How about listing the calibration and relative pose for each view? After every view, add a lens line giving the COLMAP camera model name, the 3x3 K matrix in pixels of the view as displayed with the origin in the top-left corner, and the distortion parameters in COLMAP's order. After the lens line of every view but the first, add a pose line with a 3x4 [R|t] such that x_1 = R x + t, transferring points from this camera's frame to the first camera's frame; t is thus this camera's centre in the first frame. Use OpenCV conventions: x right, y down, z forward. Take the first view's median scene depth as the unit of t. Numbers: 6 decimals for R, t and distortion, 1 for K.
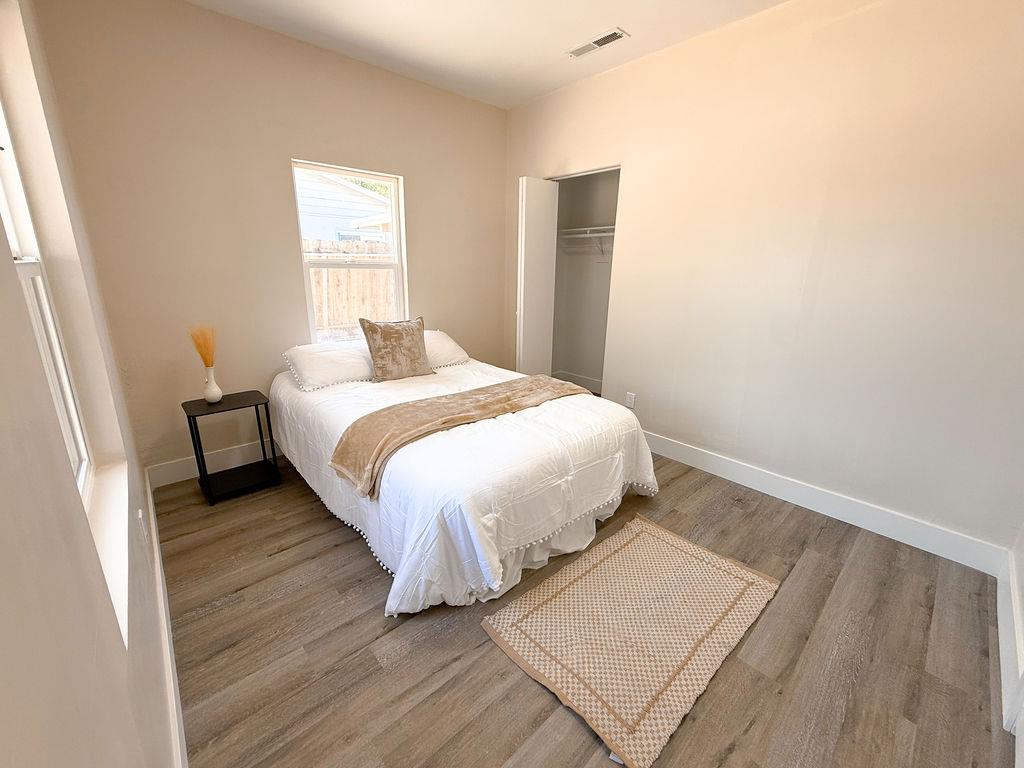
lens RADIAL K [[413.7, 0, 508.3], [0, 413.7, 383.3], [0, 0, 1]] dist [-0.001139, -0.000062]
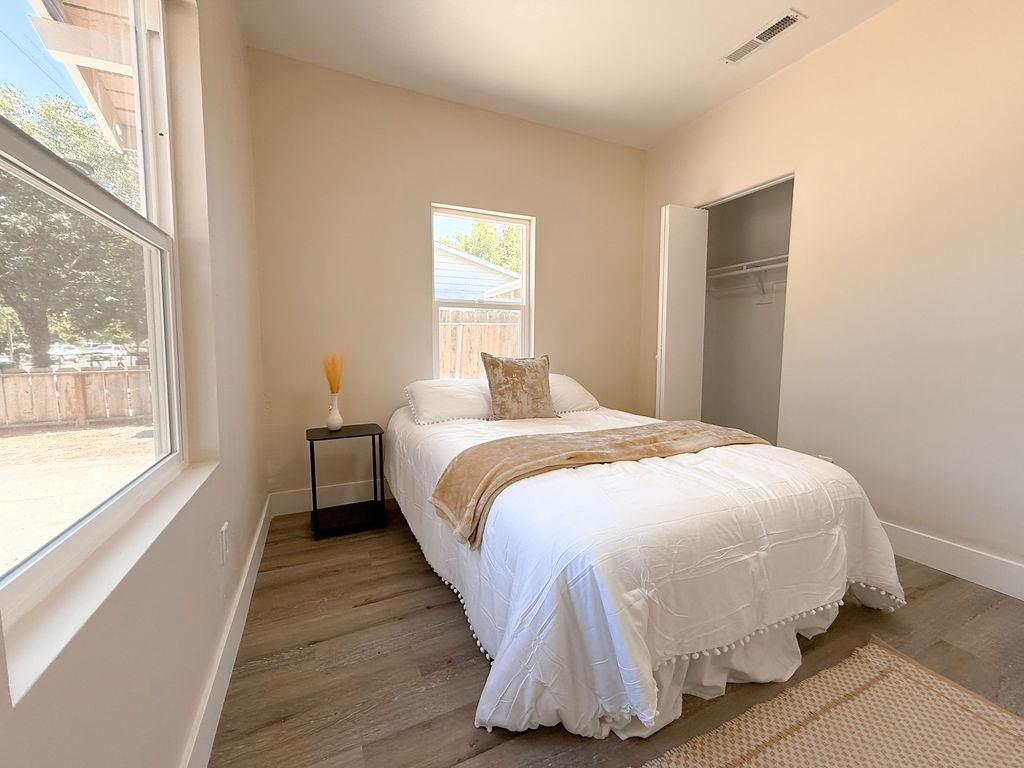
lens RADIAL K [[413.7, 0, 508.3], [0, 413.7, 383.3], [0, 0, 1]] dist [-0.001139, -0.000062]
pose [[0.956427, 0.011416, -0.291748, -0.043760], [-0.065545, 0.982126, -0.176442, 0.104956], [0.284519, 0.187876, 0.940081, 0.226504]]
